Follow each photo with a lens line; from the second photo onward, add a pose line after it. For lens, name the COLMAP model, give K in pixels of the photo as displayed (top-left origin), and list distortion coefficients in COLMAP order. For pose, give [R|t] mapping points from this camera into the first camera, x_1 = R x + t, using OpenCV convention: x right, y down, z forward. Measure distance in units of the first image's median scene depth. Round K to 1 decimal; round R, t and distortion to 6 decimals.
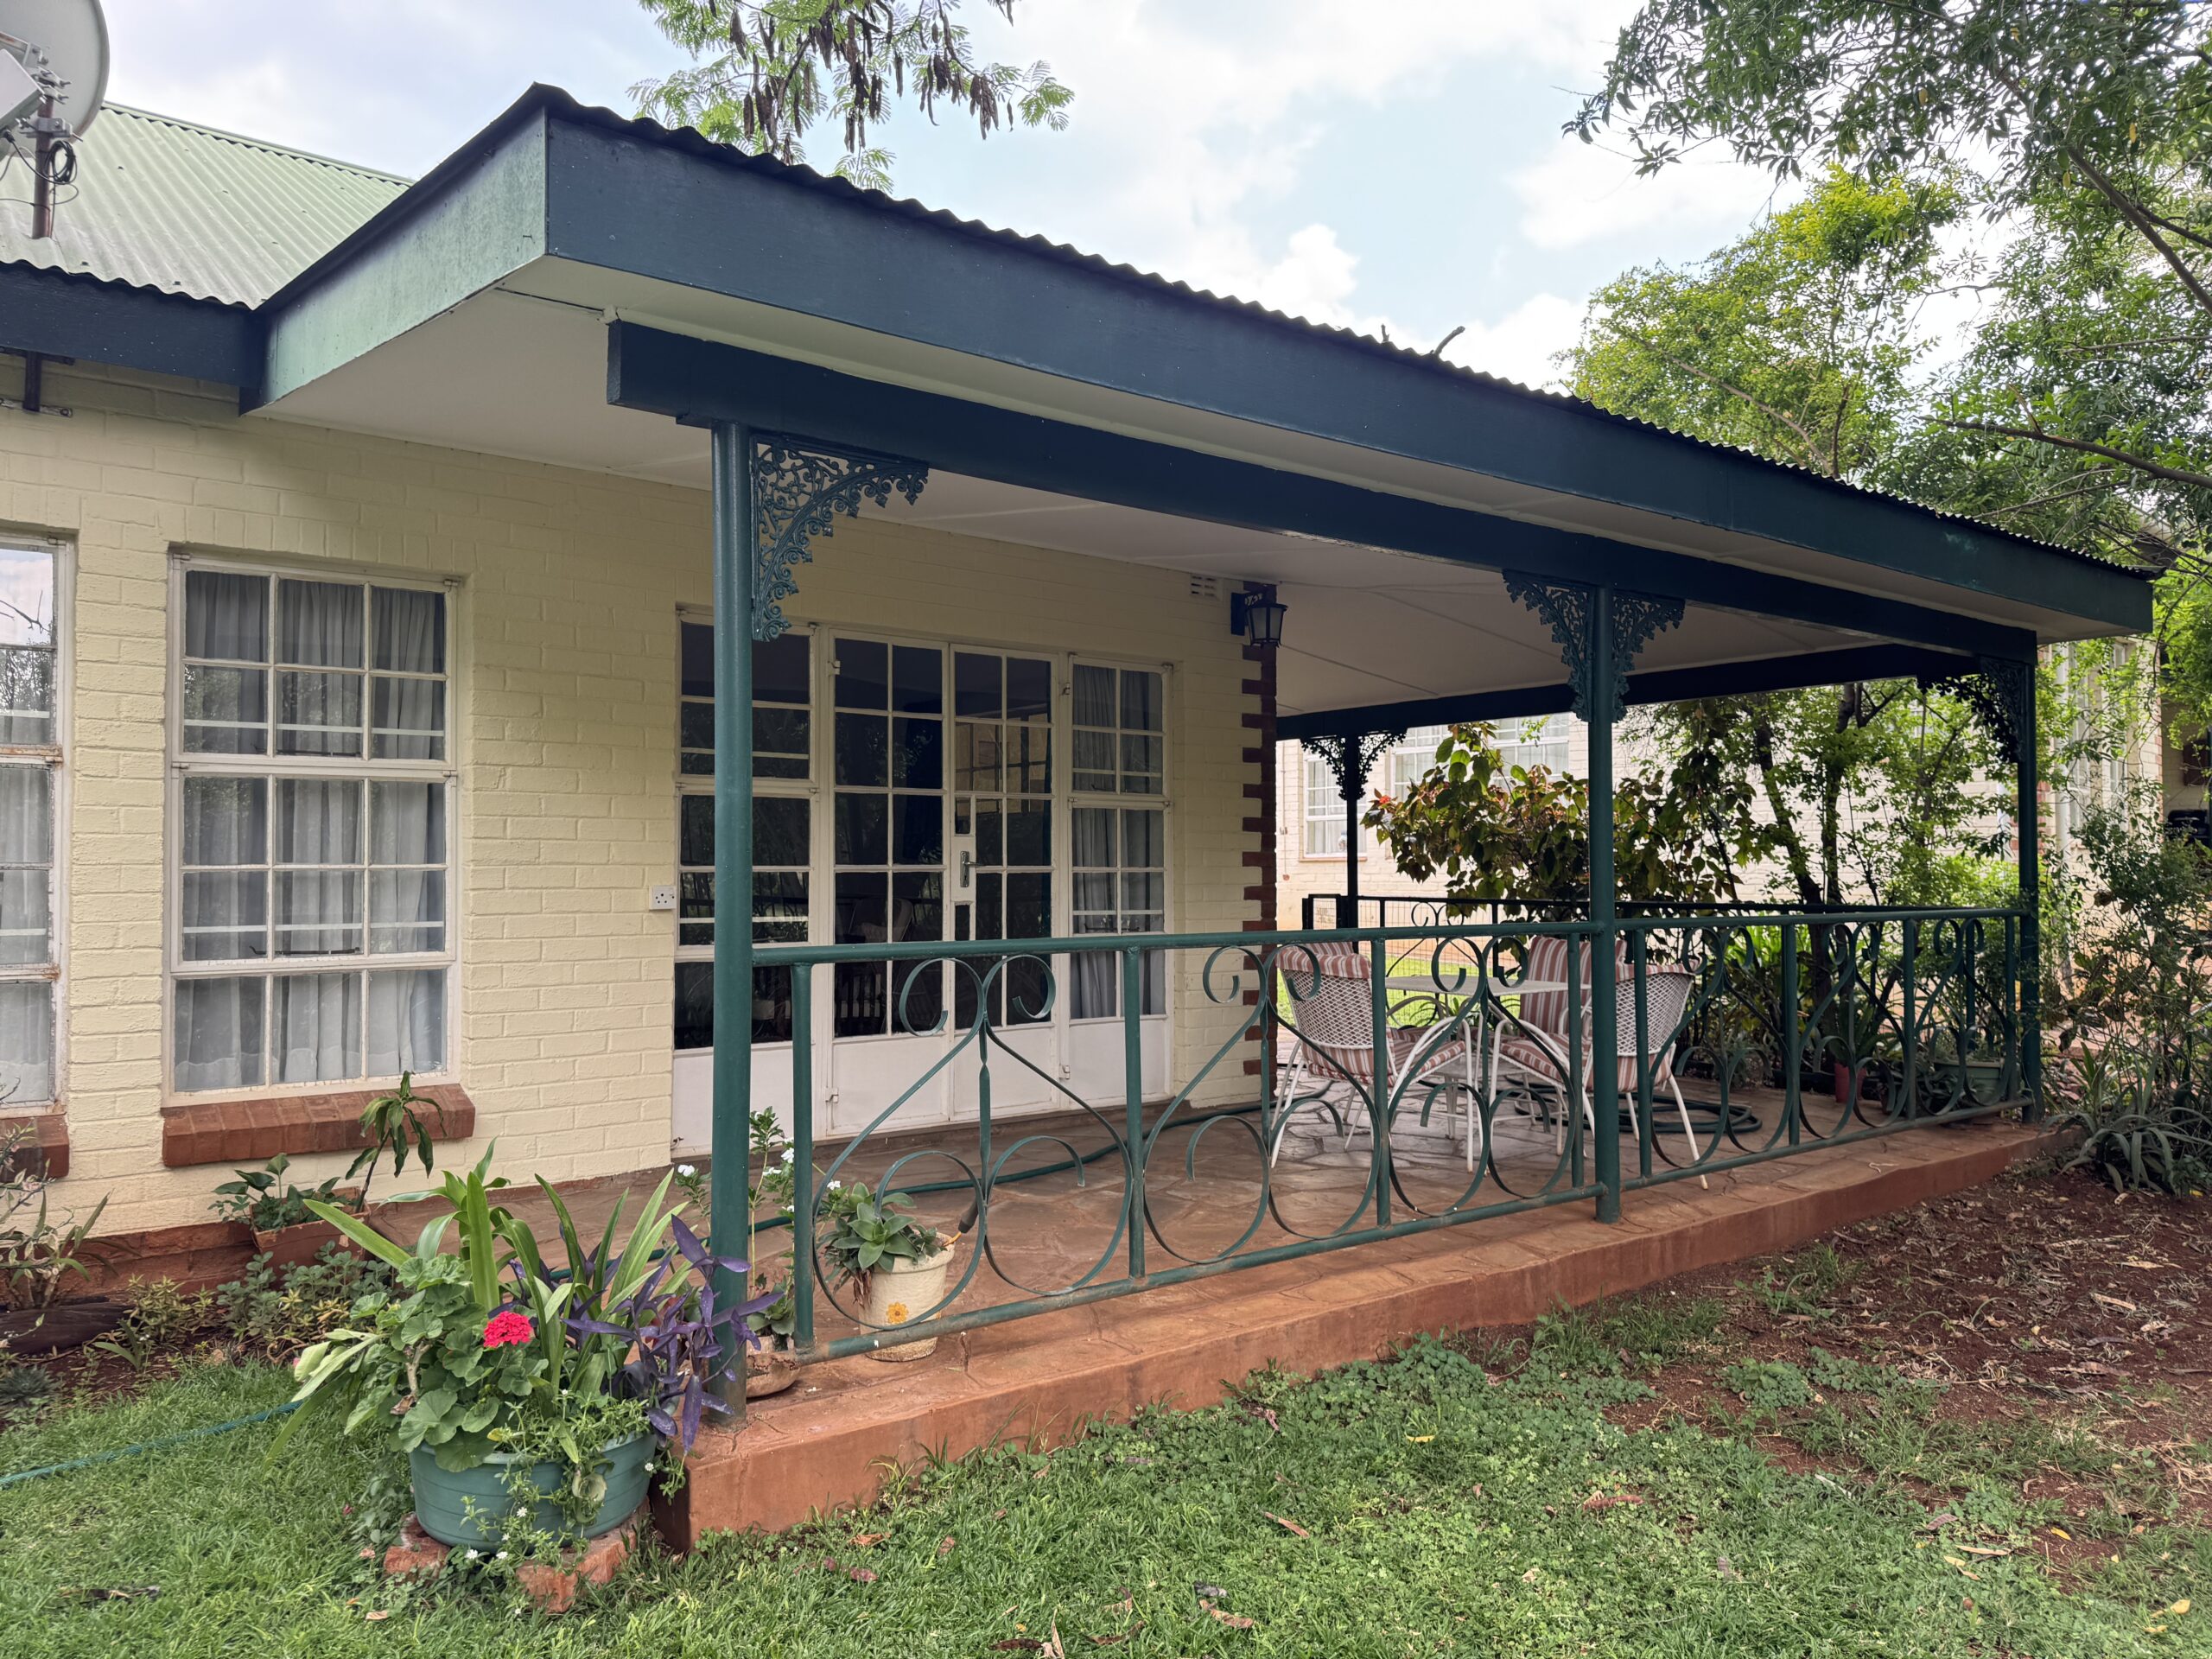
lens RADIAL K [[1563.3, 0, 1096.6], [0, 1563.3, 827.6], [0, 0, 1]] dist [0.032880, -0.043333]
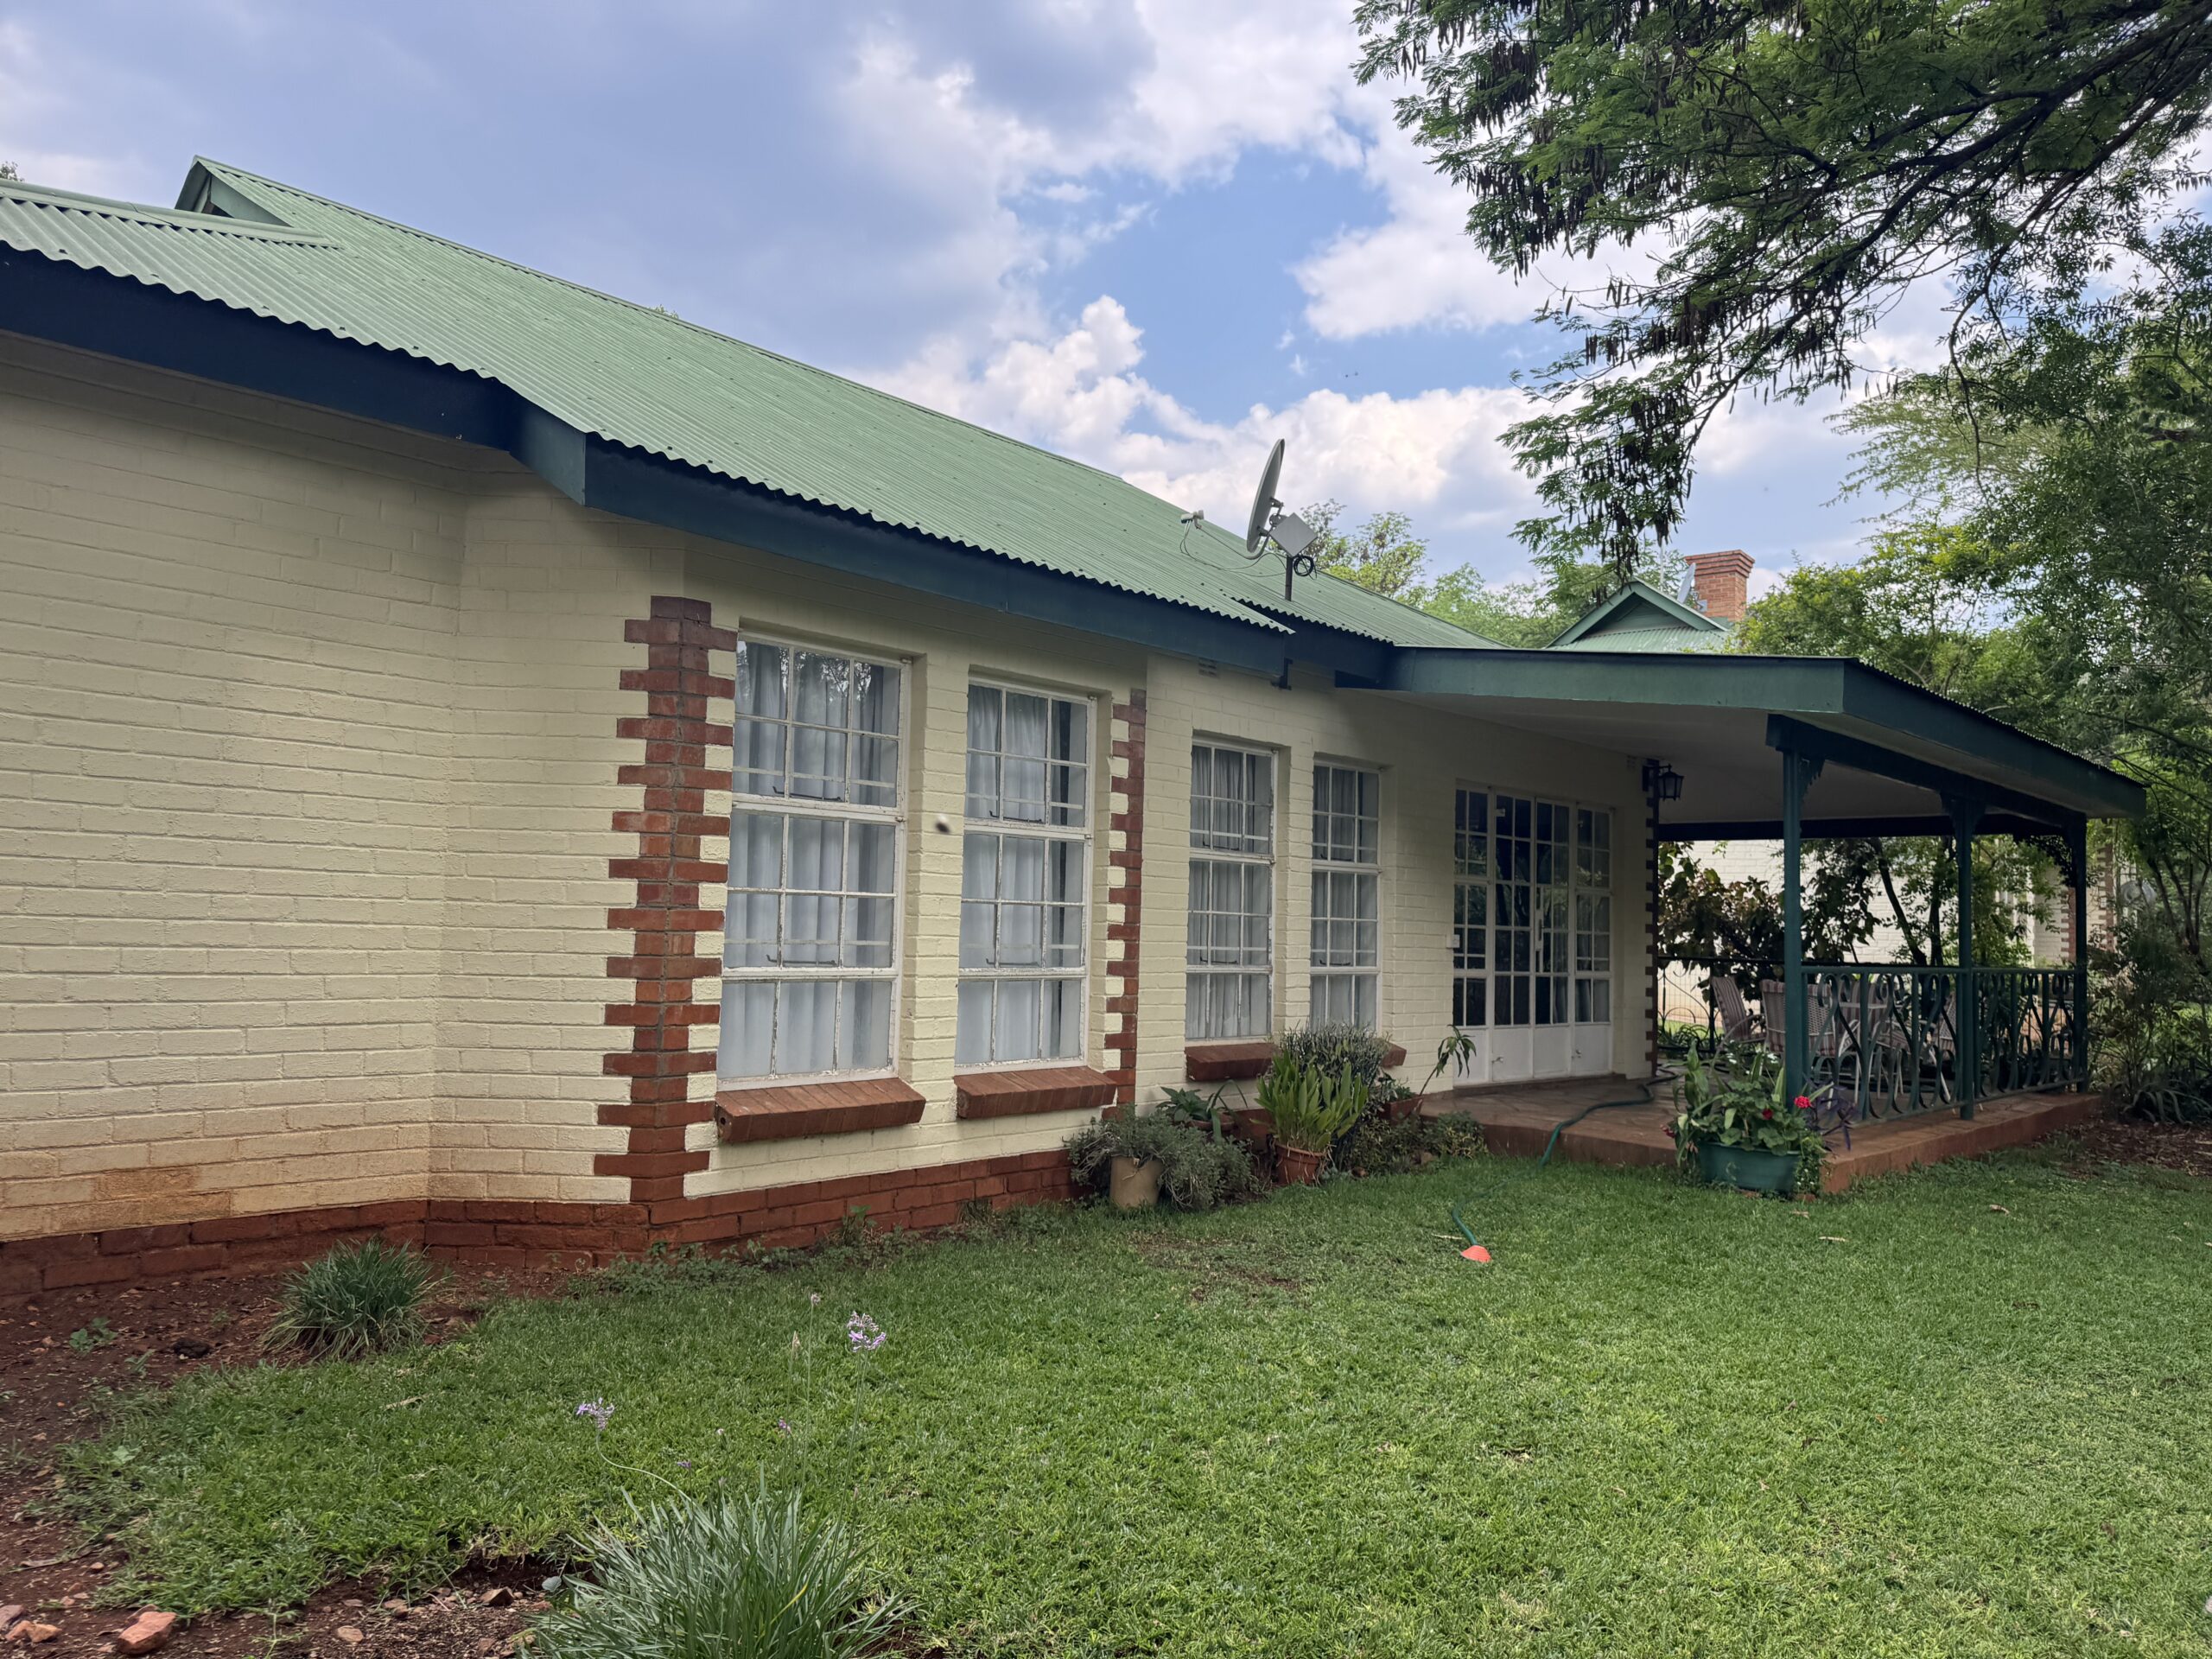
lens RADIAL K [[1626.0, 0, 1106.6], [0, 1626.0, 835.5], [0, 0, 1]] dist [0.036045, -0.000600]
pose [[0.984962, 0.038706, 0.168381, -0.912380], [-0.032682, 0.998728, -0.038401, 0.006861], [-0.169653, 0.032321, 0.984974, -0.728120]]
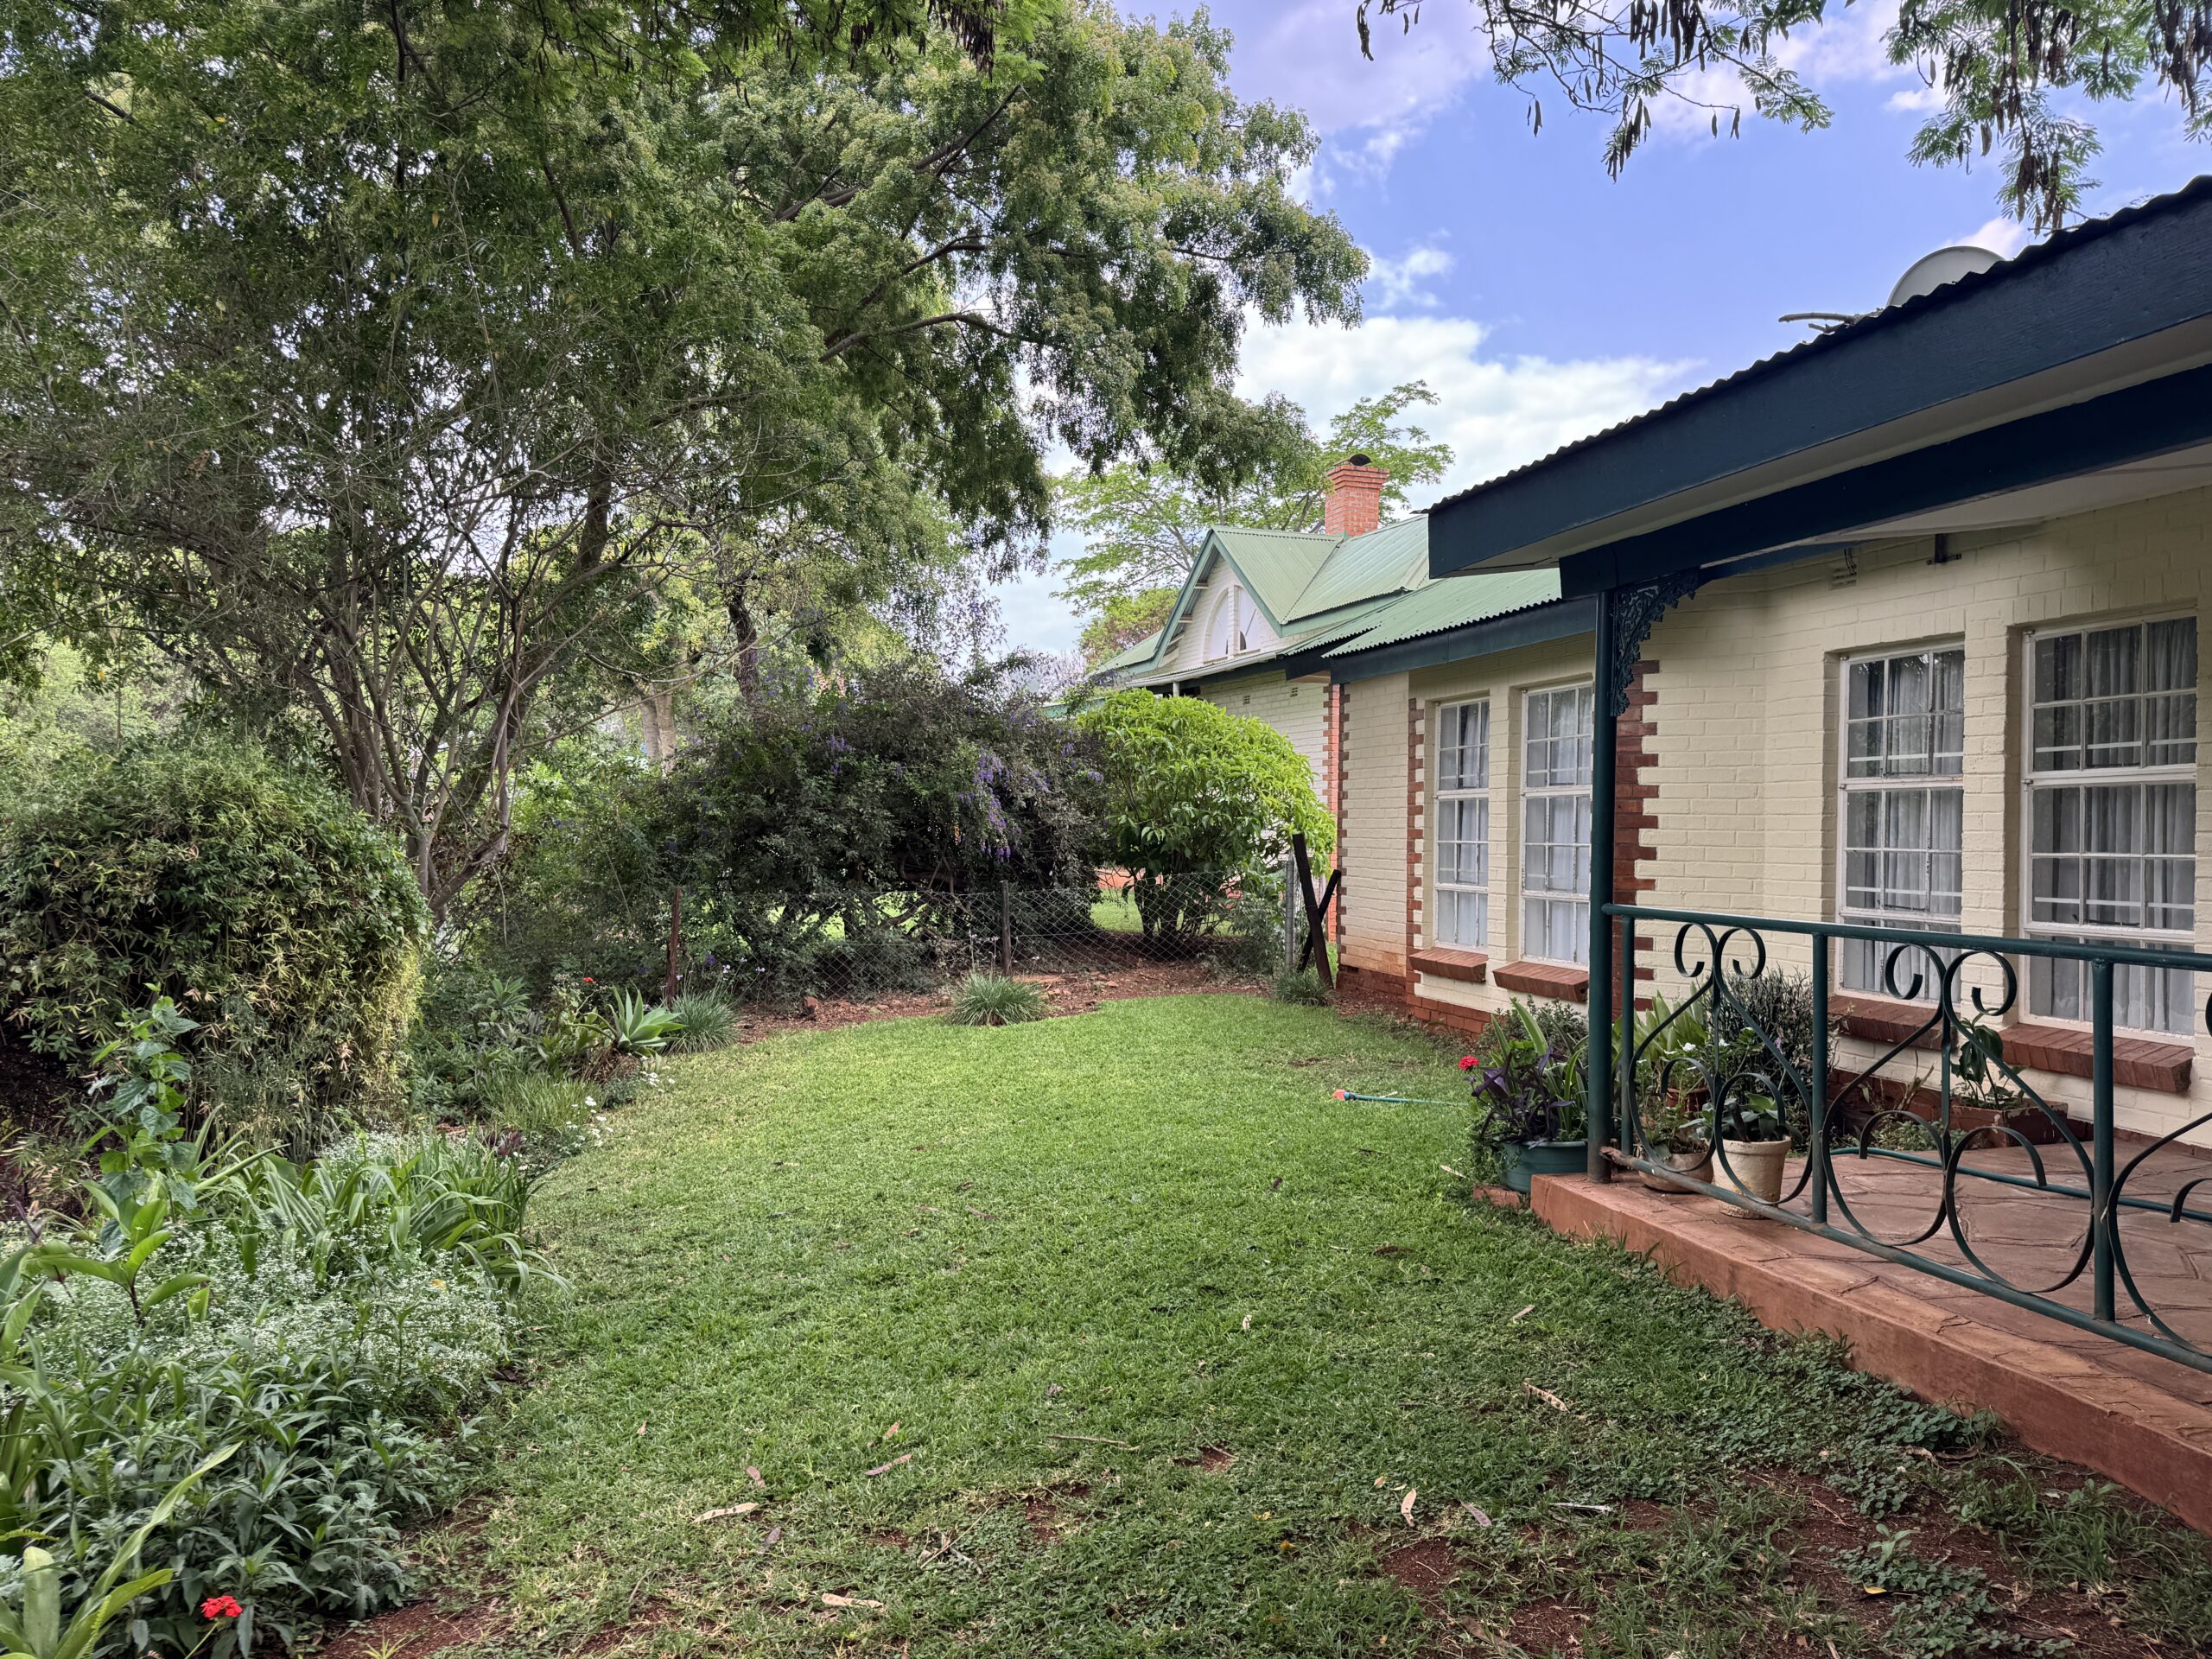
lens RADIAL K [[1563.3, 0, 1096.6], [0, 1563.3, 827.6], [0, 0, 1]] dist [0.032880, -0.043333]
pose [[-0.386703, -0.000853, -0.922204, 0.463090], [0.000478, 0.999999, -0.001126, 0.001769], [0.922204, -0.000877, -0.386702, 0.345725]]
